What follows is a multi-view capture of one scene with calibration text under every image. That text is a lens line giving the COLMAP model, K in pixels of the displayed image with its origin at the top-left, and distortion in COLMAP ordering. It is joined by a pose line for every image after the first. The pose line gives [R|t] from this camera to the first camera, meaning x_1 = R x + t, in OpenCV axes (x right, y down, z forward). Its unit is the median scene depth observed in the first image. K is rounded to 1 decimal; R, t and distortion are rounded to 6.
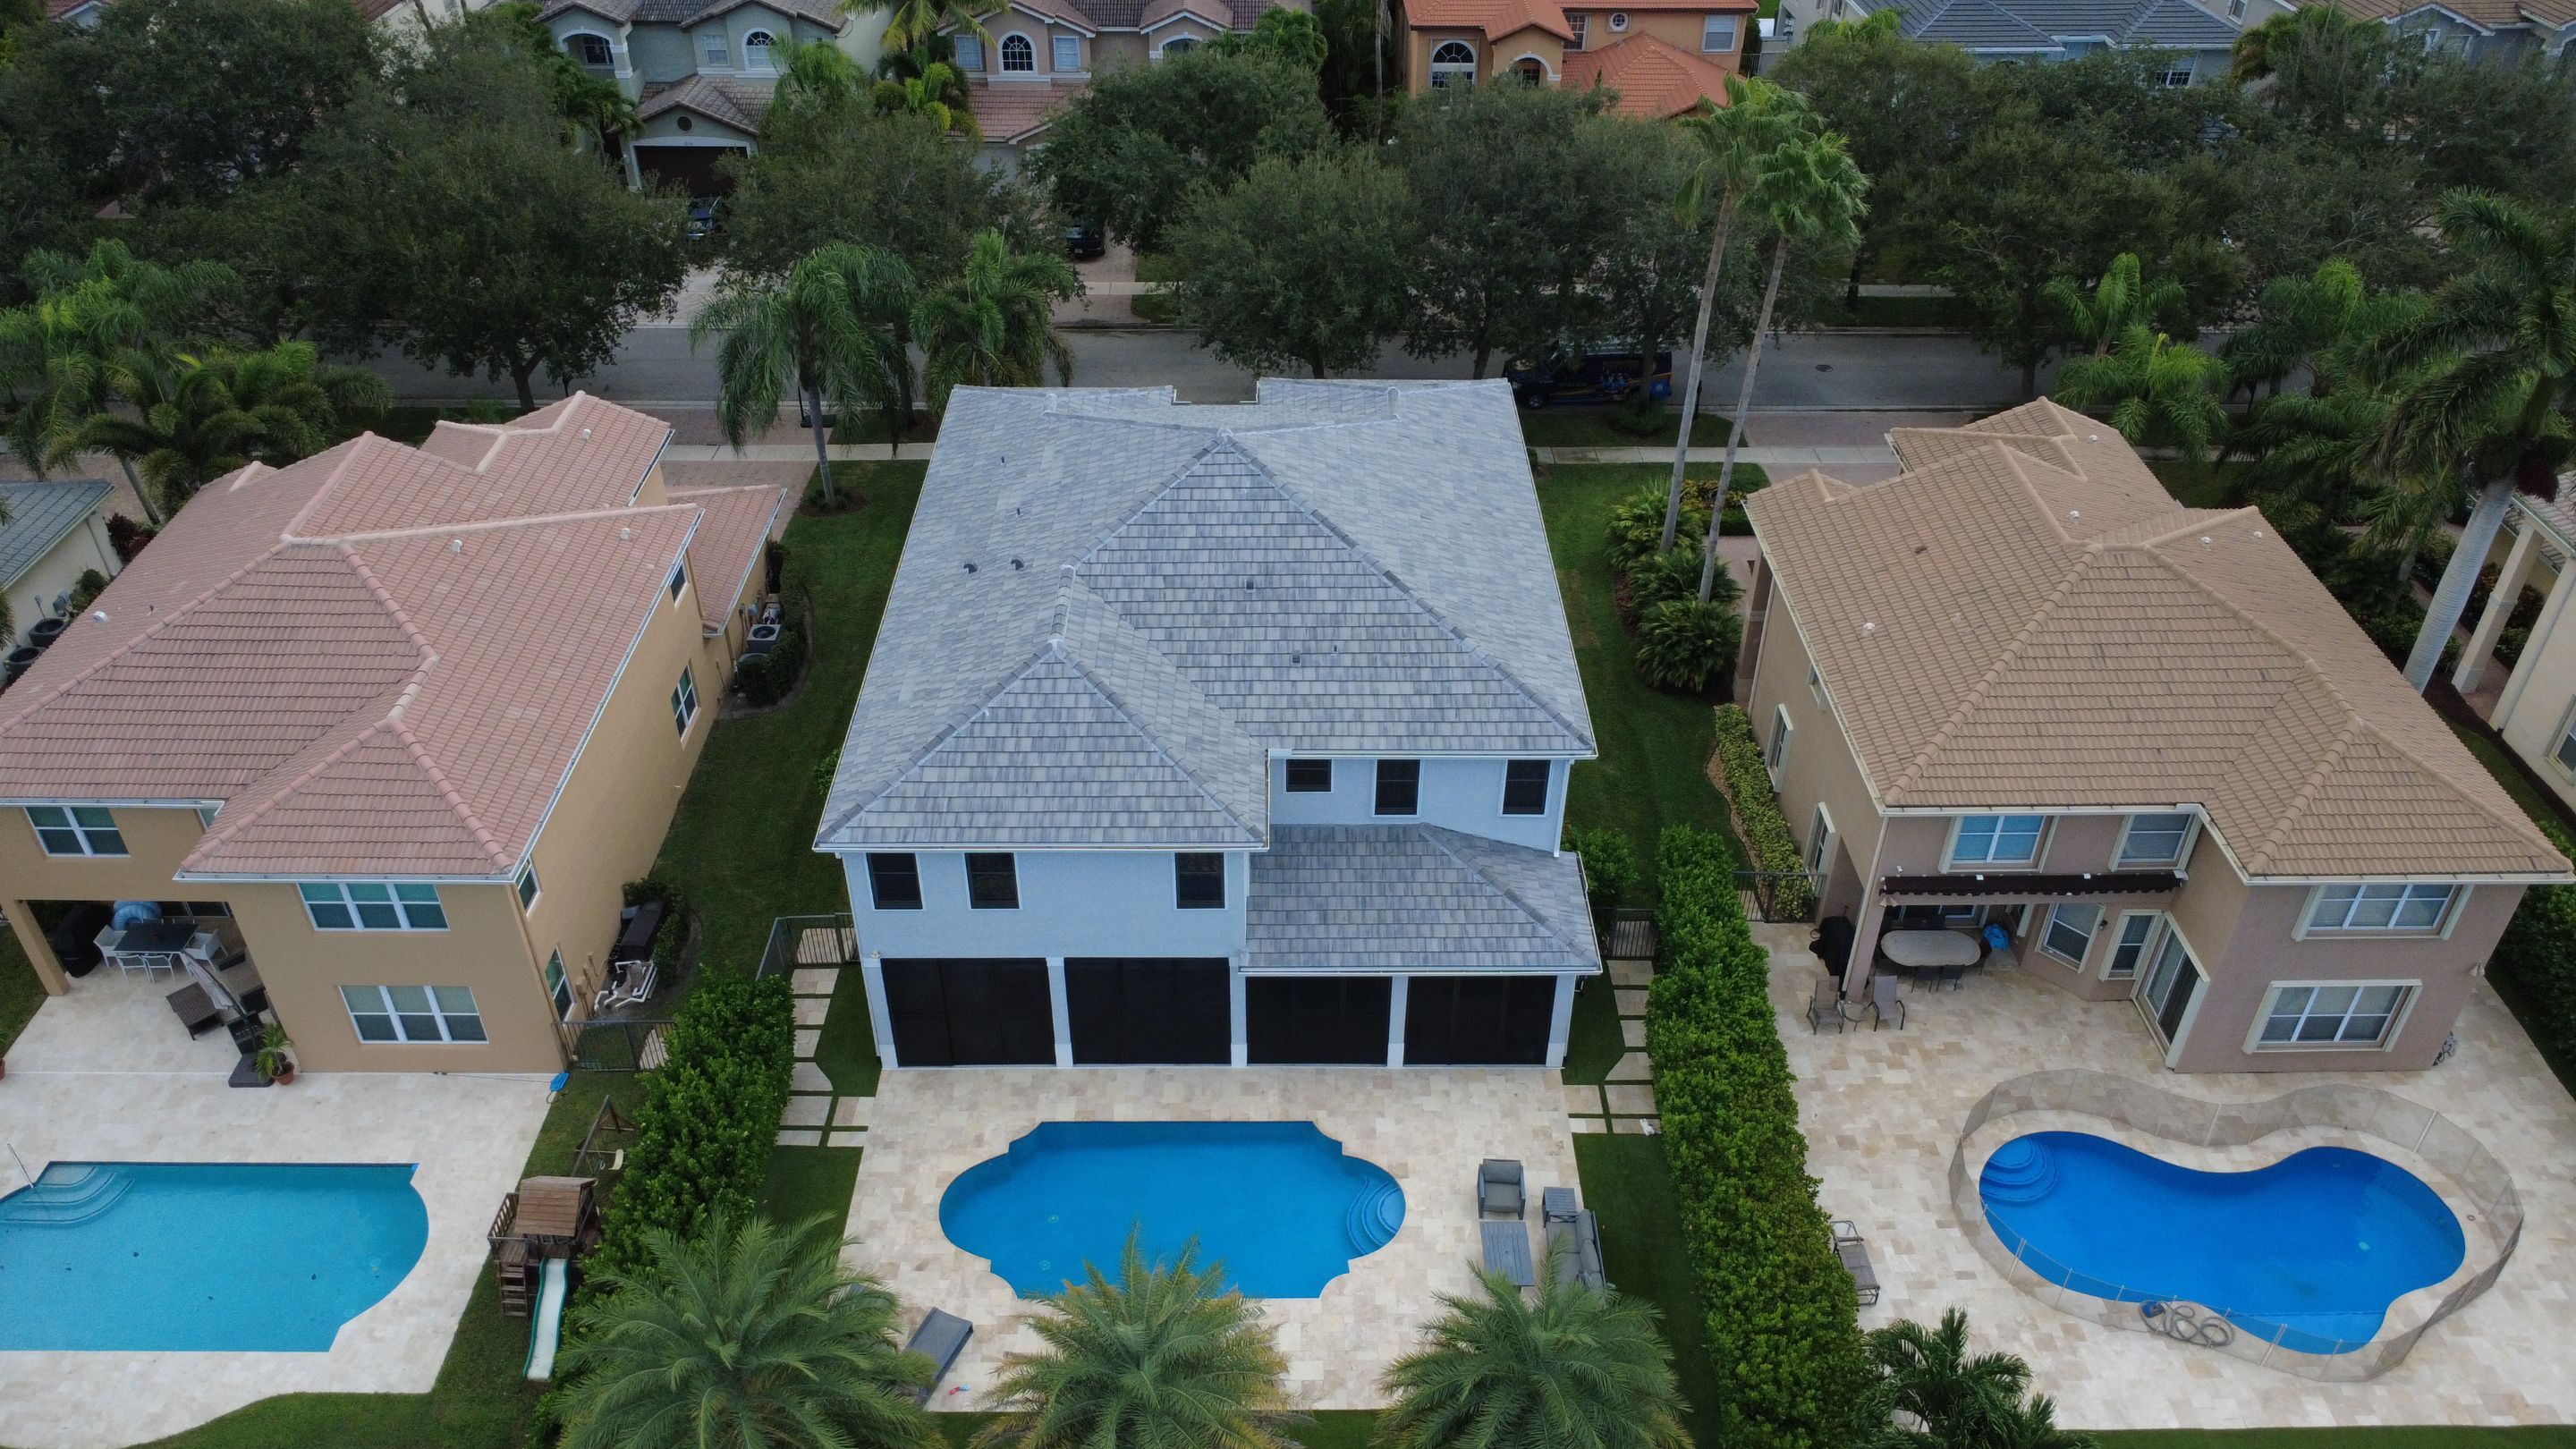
lens RADIAL K [[1889.3, 0, 1288.0], [0, 1889.3, 724.5], [0, 0, 1]] dist [0.005795, -0.003314]
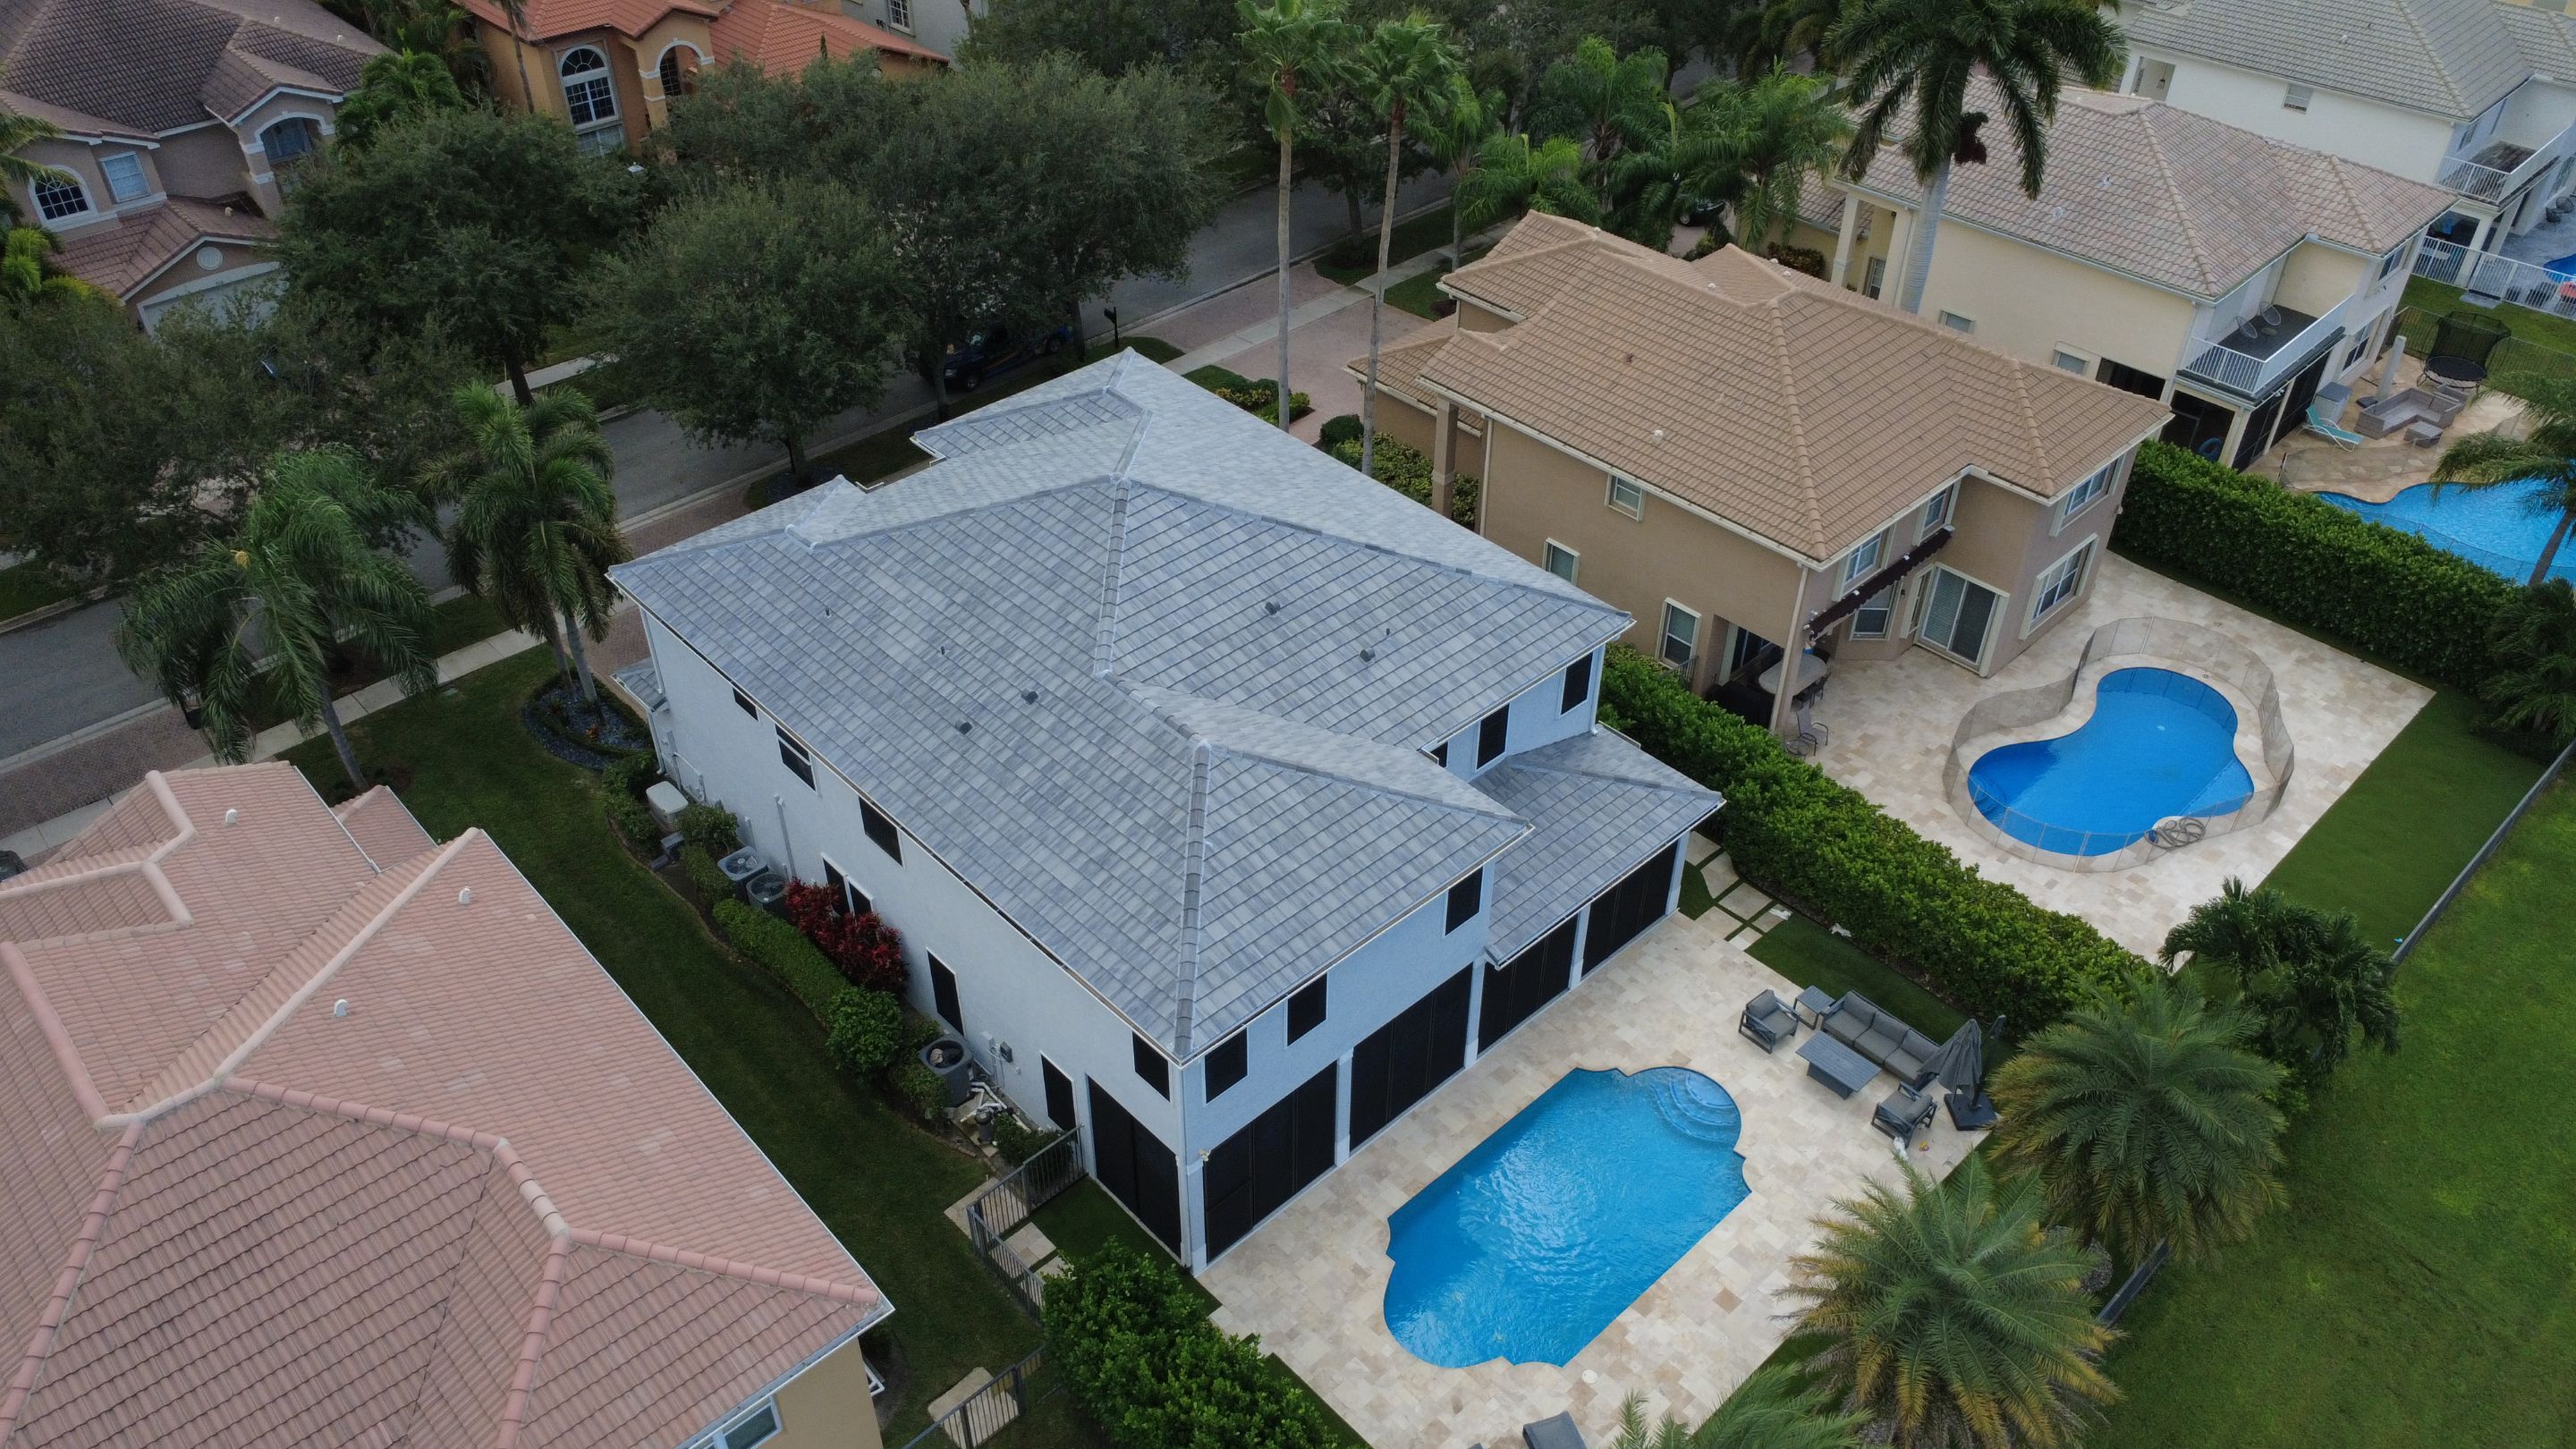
lens RADIAL K [[1889.3, 0, 1288.0], [0, 1889.3, 724.5], [0, 0, 1]] dist [0.005795, -0.003314]
pose [[0.734500, -0.419870, 0.533121, -0.557407], [0.399018, 0.902667, 0.161171, -0.176767], [-0.548902, 0.094345, 0.830545, 0.234106]]
